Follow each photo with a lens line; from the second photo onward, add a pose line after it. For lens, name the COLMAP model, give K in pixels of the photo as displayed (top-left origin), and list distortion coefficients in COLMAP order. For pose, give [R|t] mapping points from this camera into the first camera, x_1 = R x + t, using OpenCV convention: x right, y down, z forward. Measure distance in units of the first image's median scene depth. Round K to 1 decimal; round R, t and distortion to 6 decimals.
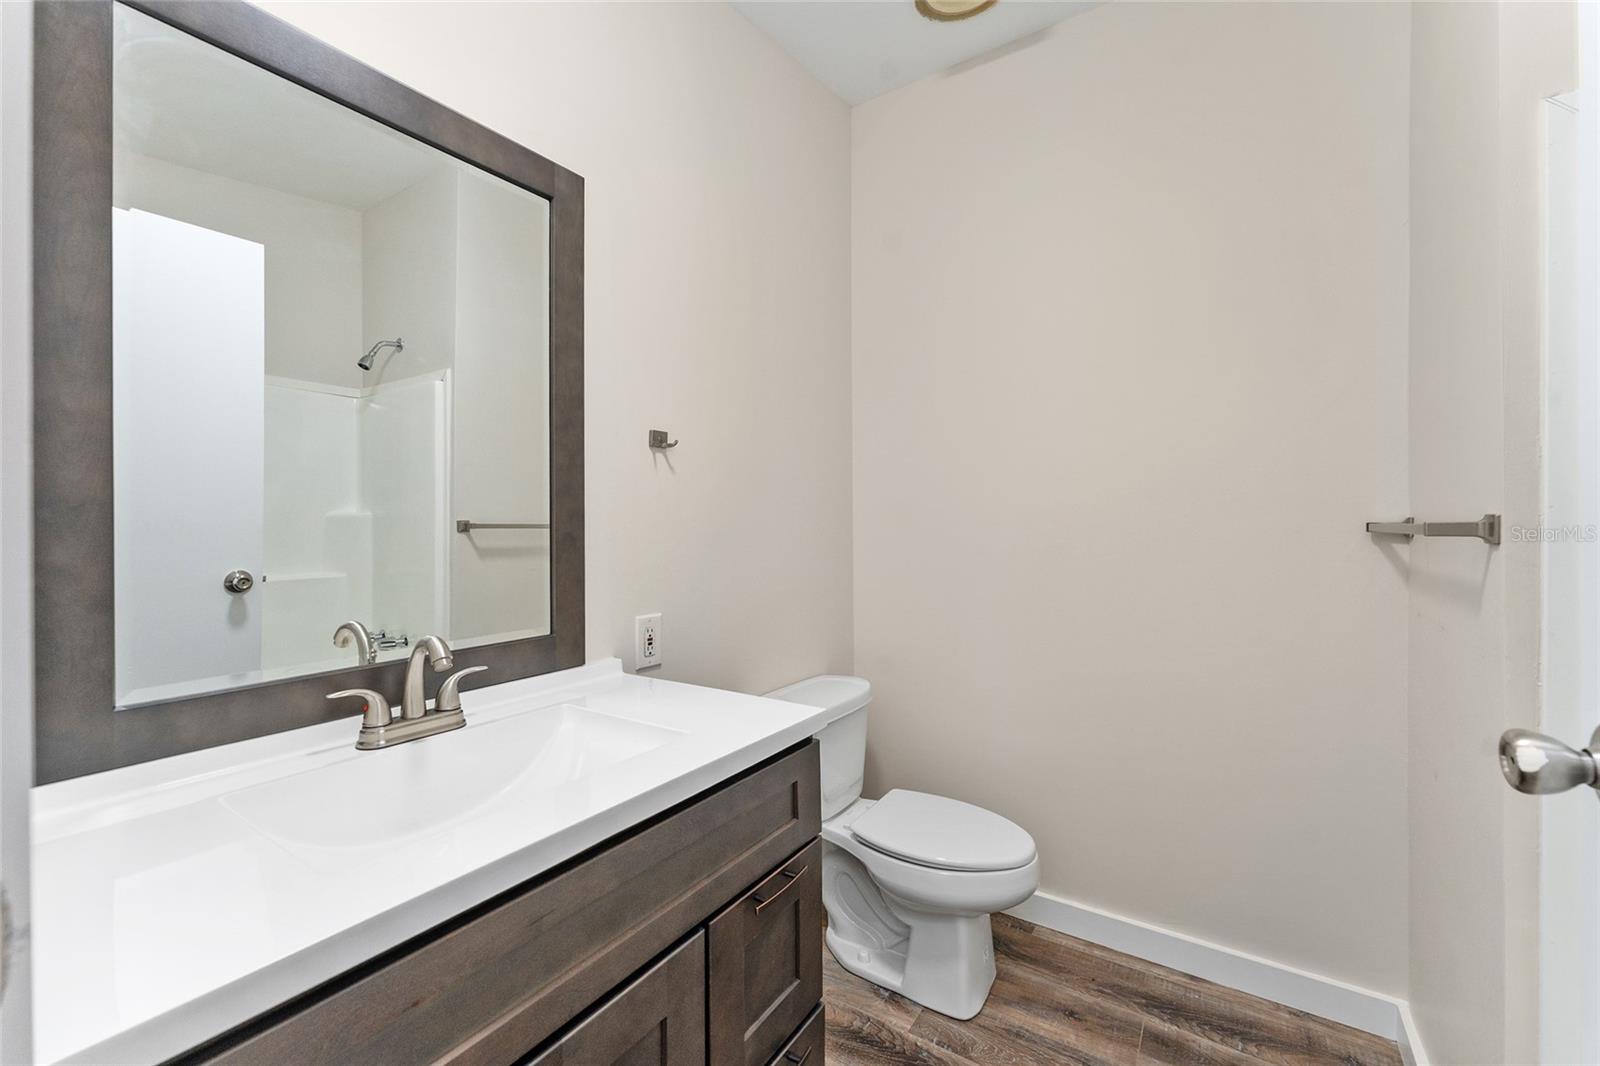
lens RADIAL K [[650.2, 0, 804.4], [0, 650.2, 527.3], [0, 0, 1]] dist [0.000946, -0.000611]
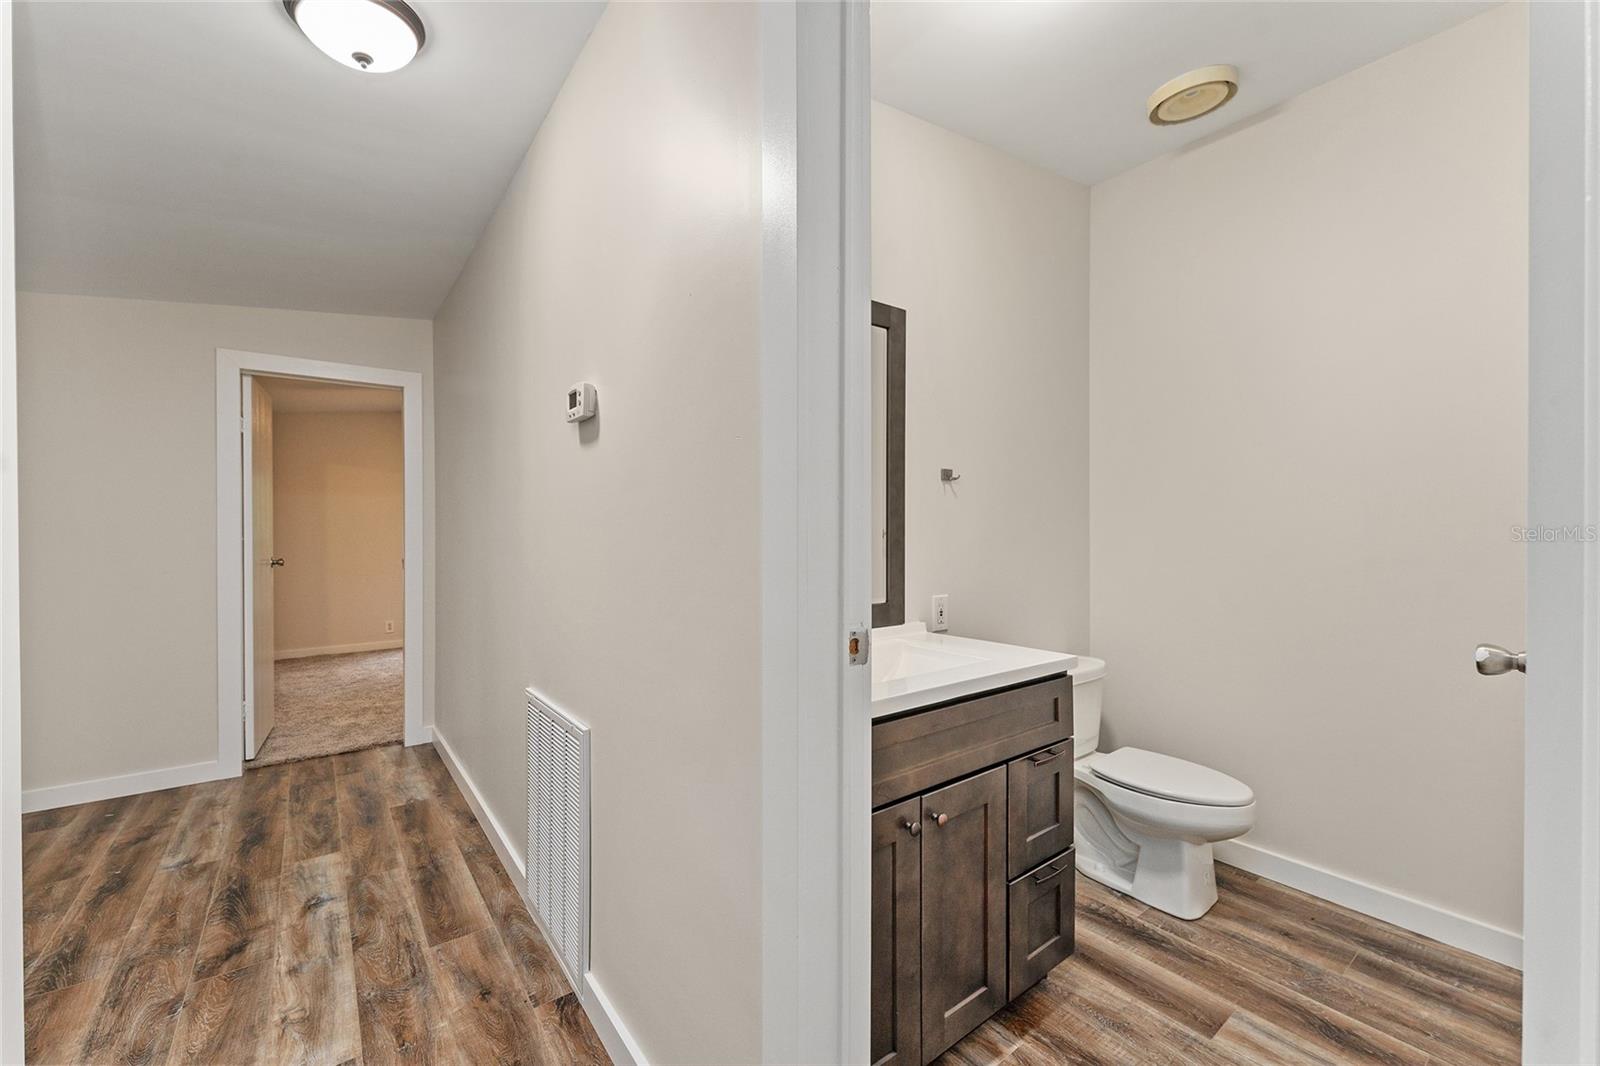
lens RADIAL K [[650.2, 0, 792.8], [0, 650.2, 536.8], [0, 0, 1]] dist [0.000946, -0.000611]
pose [[0.943735, 0.004193, -0.330675, -0.066613], [-0.002567, 0.999982, 0.005353, -0.003617], [0.330692, -0.004203, 0.943729, -0.473747]]
